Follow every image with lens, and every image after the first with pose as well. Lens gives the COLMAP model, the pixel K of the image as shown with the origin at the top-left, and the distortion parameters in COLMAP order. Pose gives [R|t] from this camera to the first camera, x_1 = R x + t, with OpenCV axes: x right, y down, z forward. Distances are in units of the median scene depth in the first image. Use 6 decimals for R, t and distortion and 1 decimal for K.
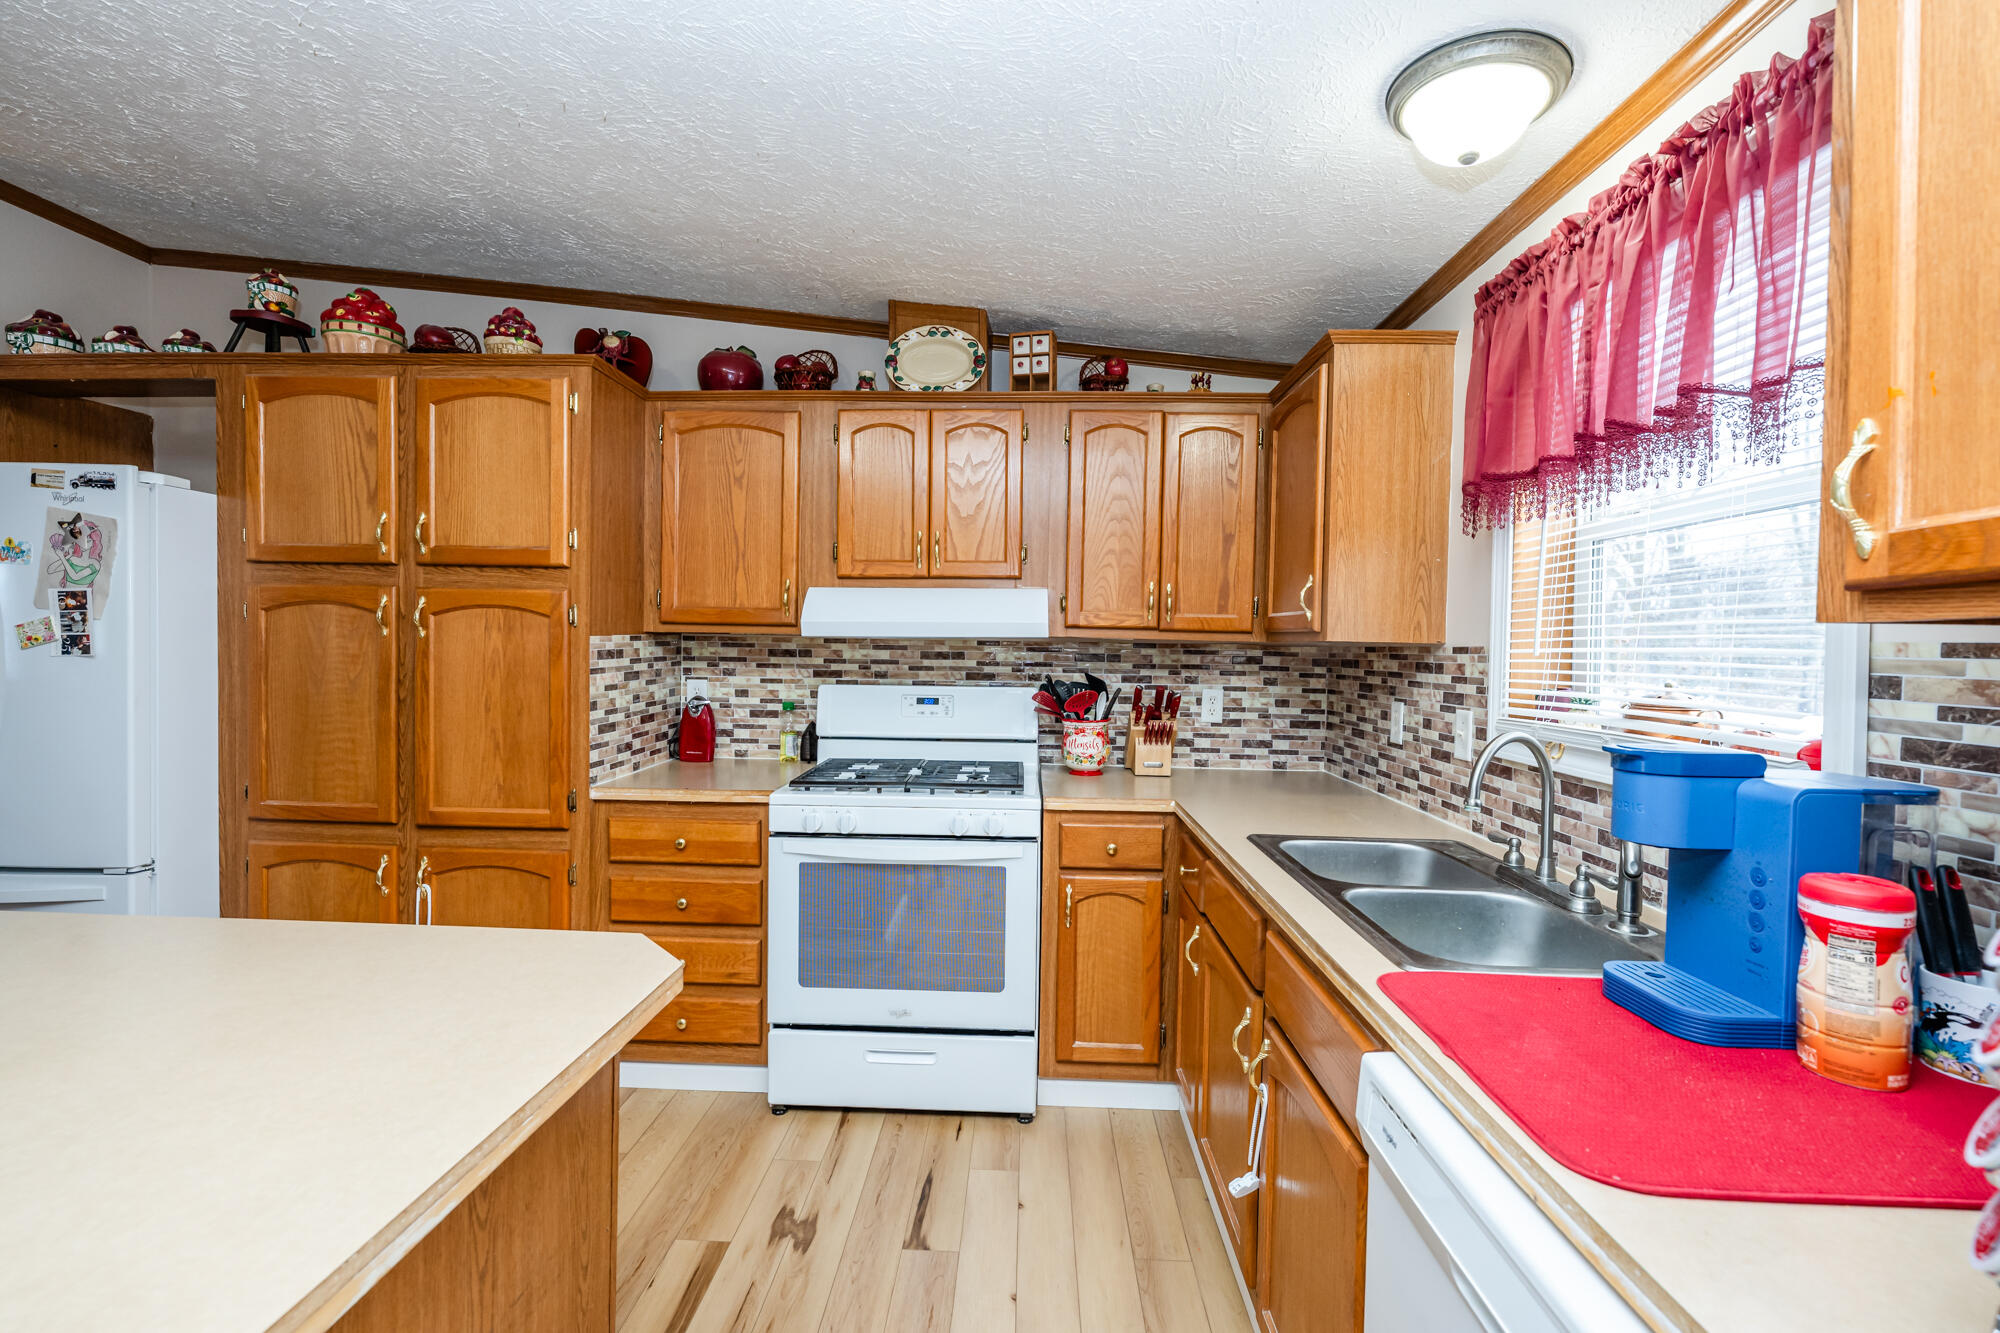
lens RADIAL K [[865.7, 0, 979.7], [0, 865.7, 663.5], [0, 0, 1]] dist [-0.005273, 0.002093]
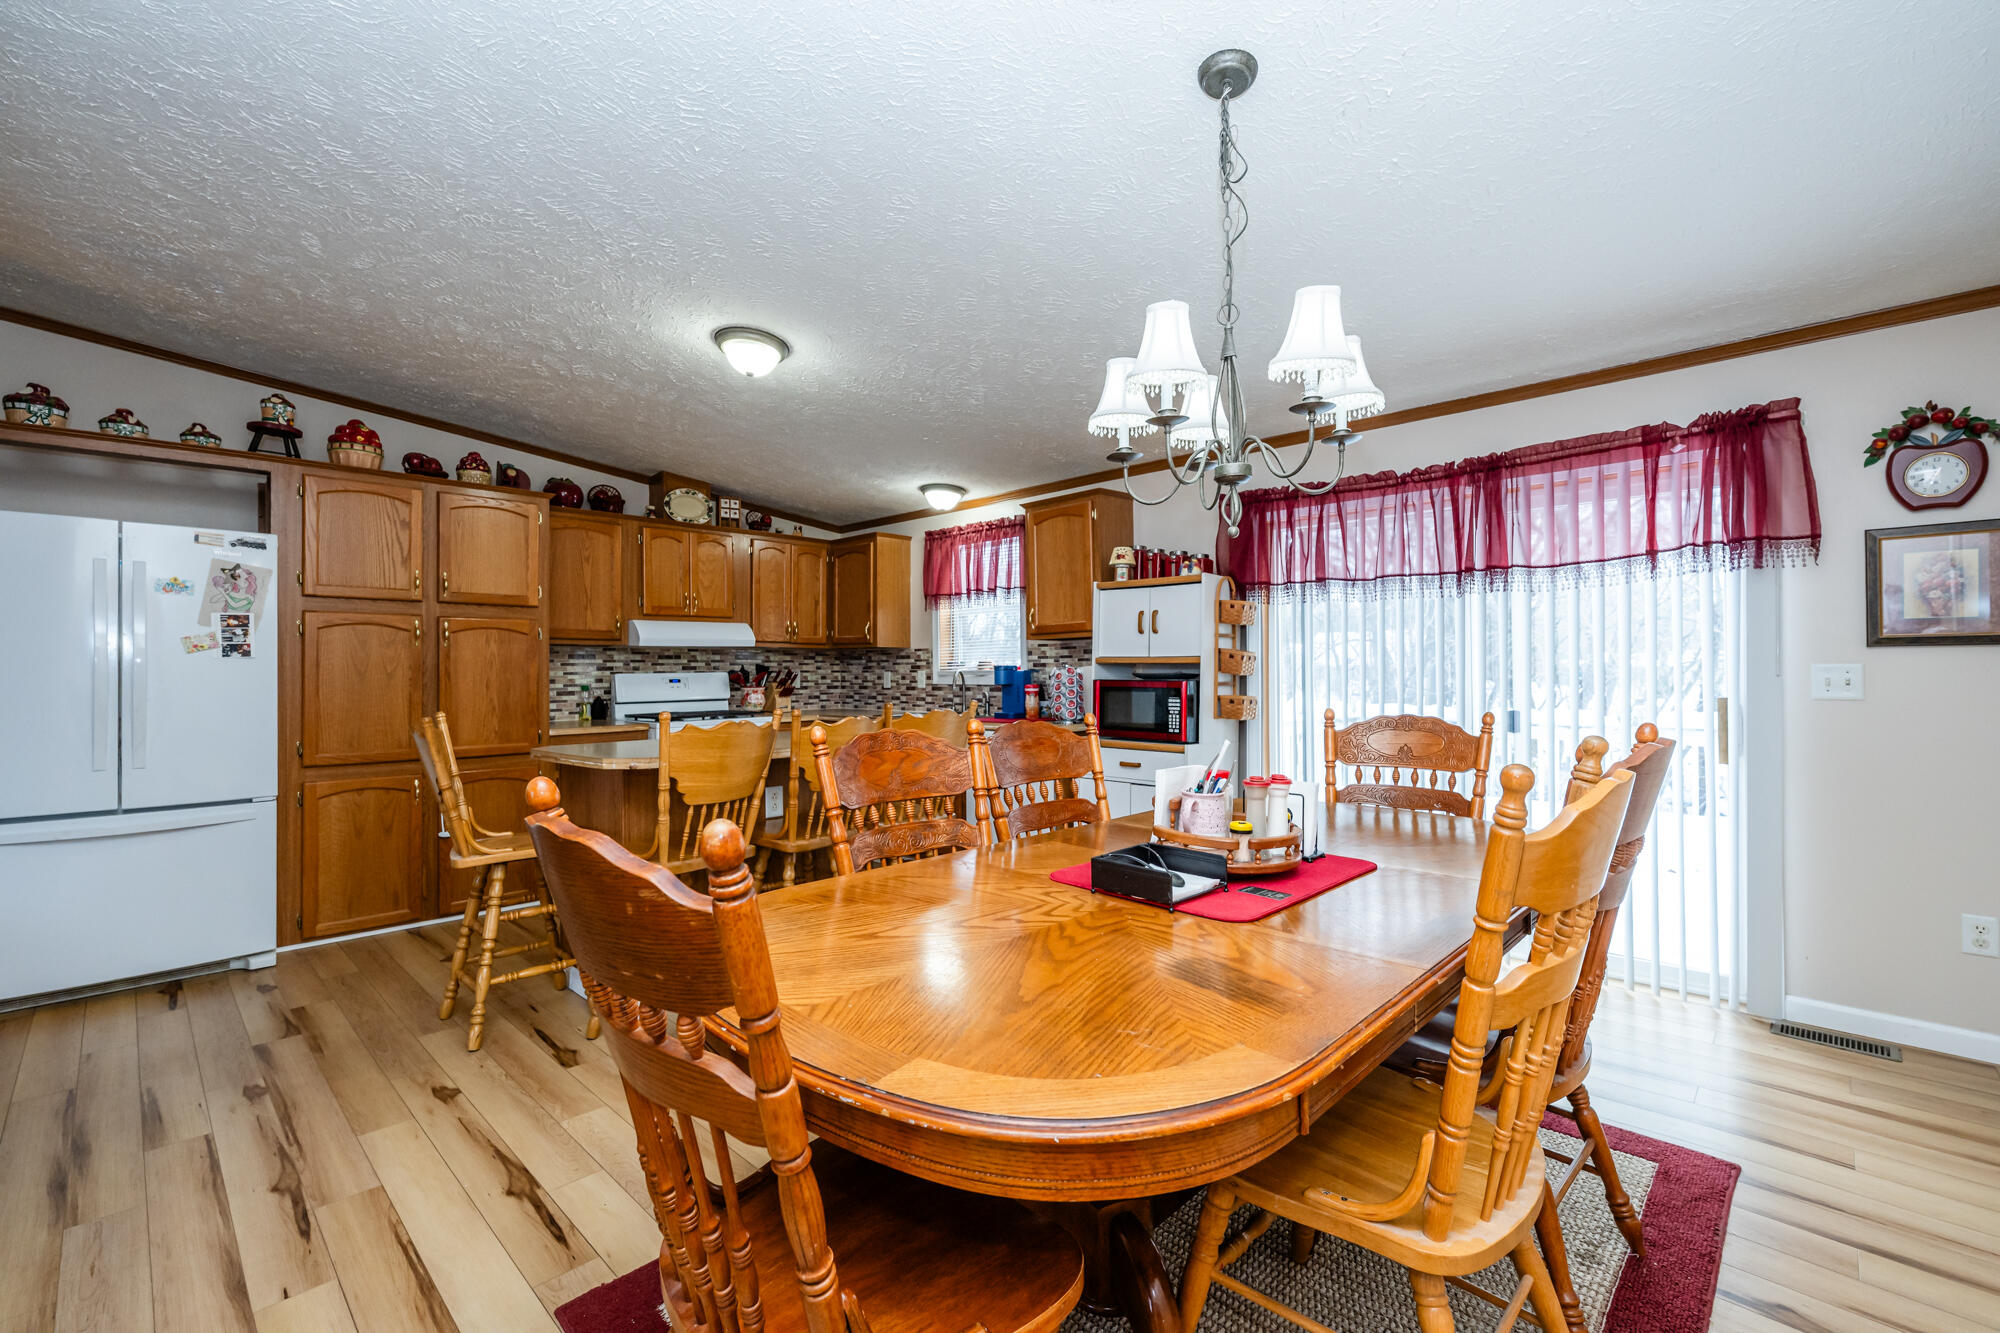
lens RADIAL K [[865.7, 0, 992.0], [0, 865.7, 661.9], [0, 0, 1]] dist [-0.005273, 0.002093]
pose [[0.667405, -0.013903, 0.744565, -1.150182], [0.032631, 0.999411, -0.010588, 0.051173], [-0.743980, 0.031363, 0.667466, -0.885732]]
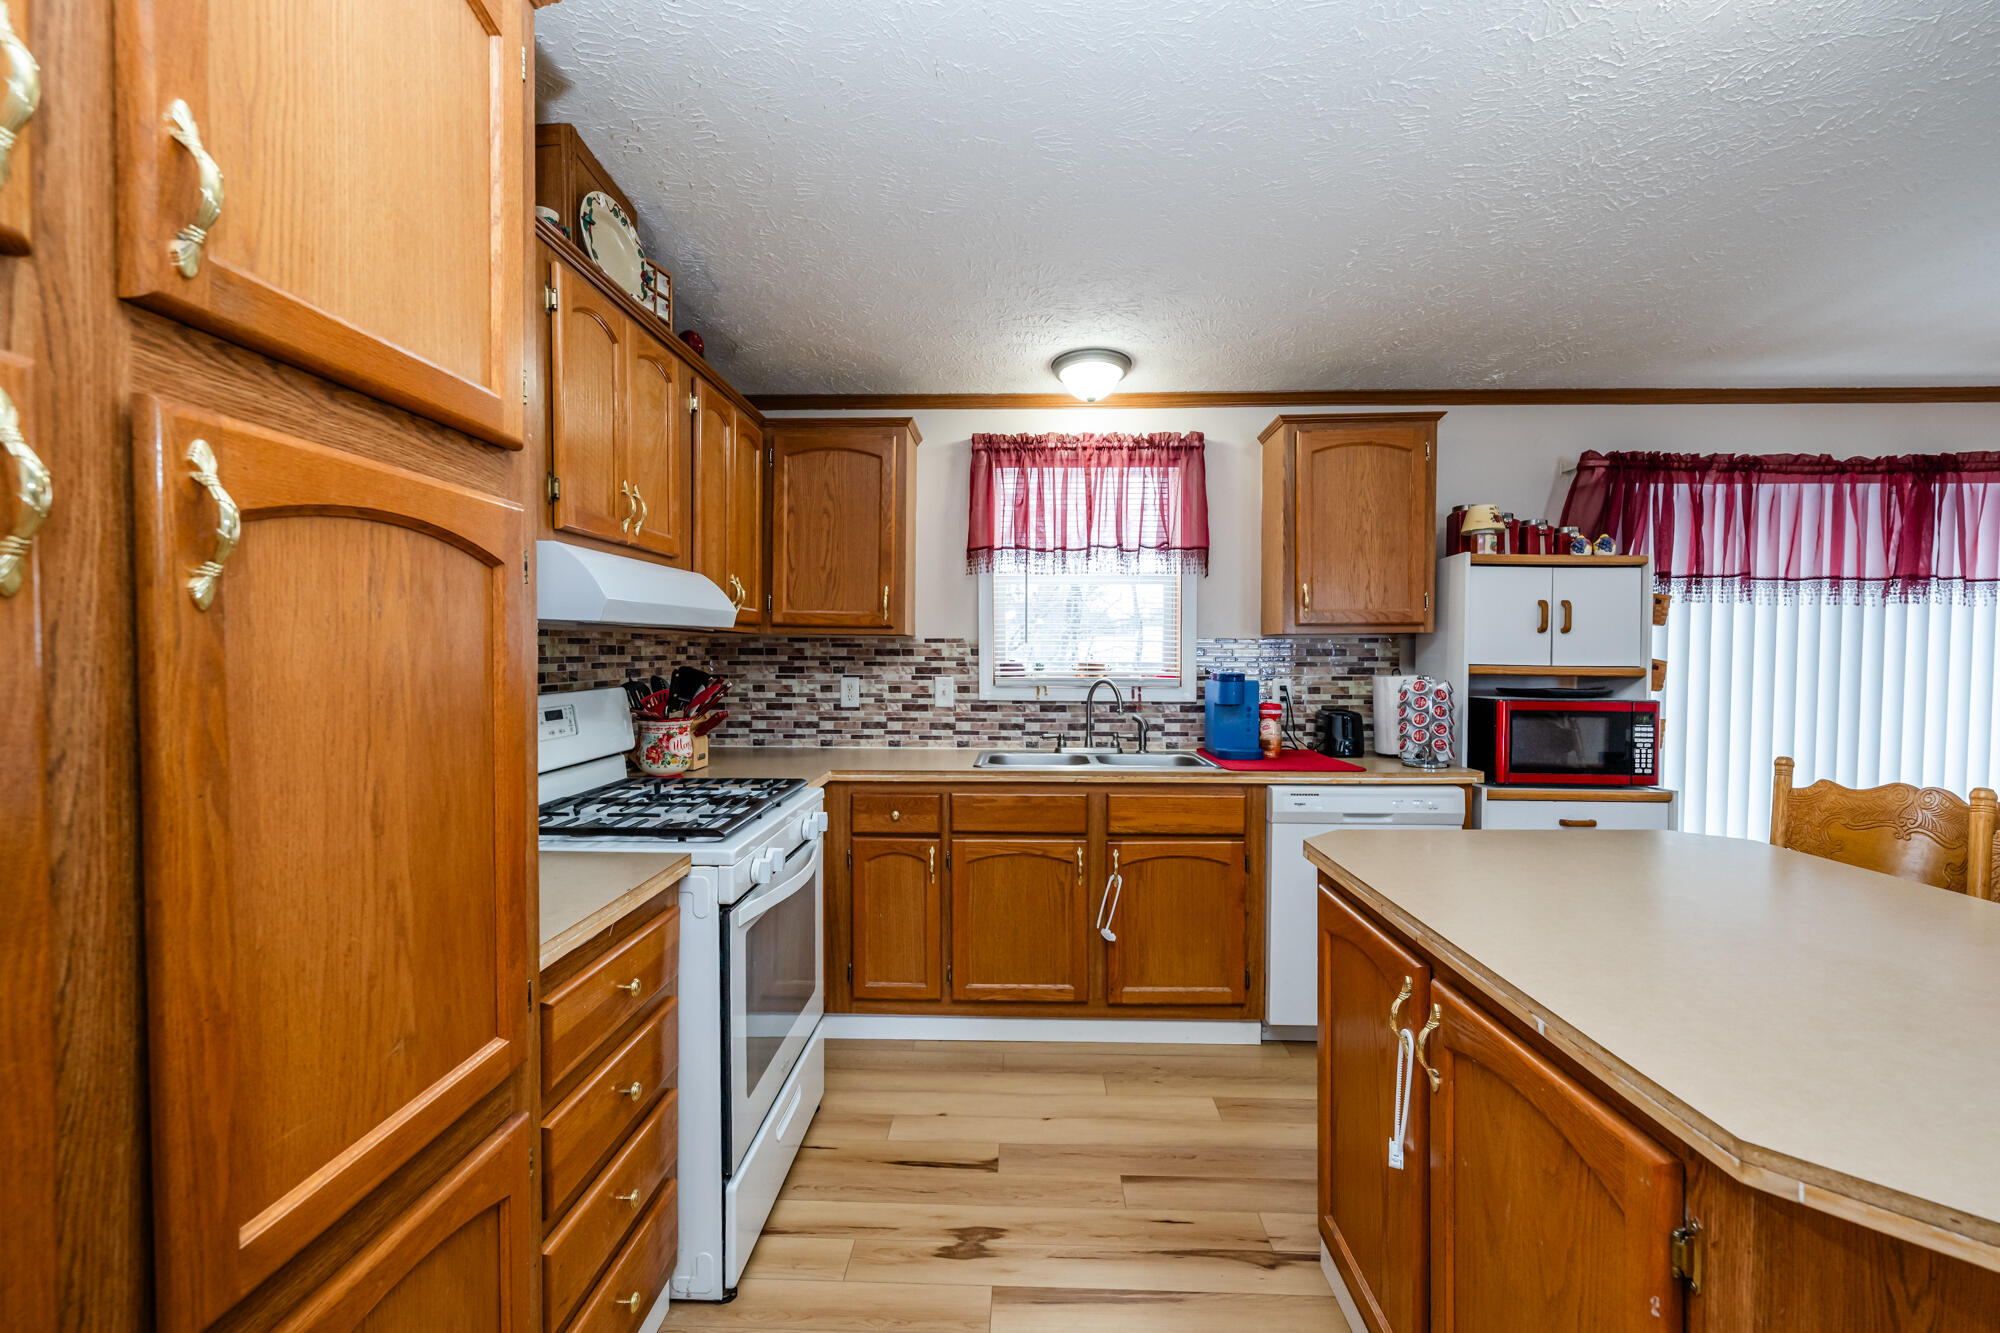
lens RADIAL K [[865.7, 0, 997.1], [0, 865.7, 677.0], [0, 0, 1]] dist [-0.005273, 0.002093]
pose [[-0.011532, -0.046259, 0.998863, -0.878432], [0.015967, 0.998793, 0.046441, -0.016748], [-0.999806, 0.016484, -0.010780, 0.740872]]
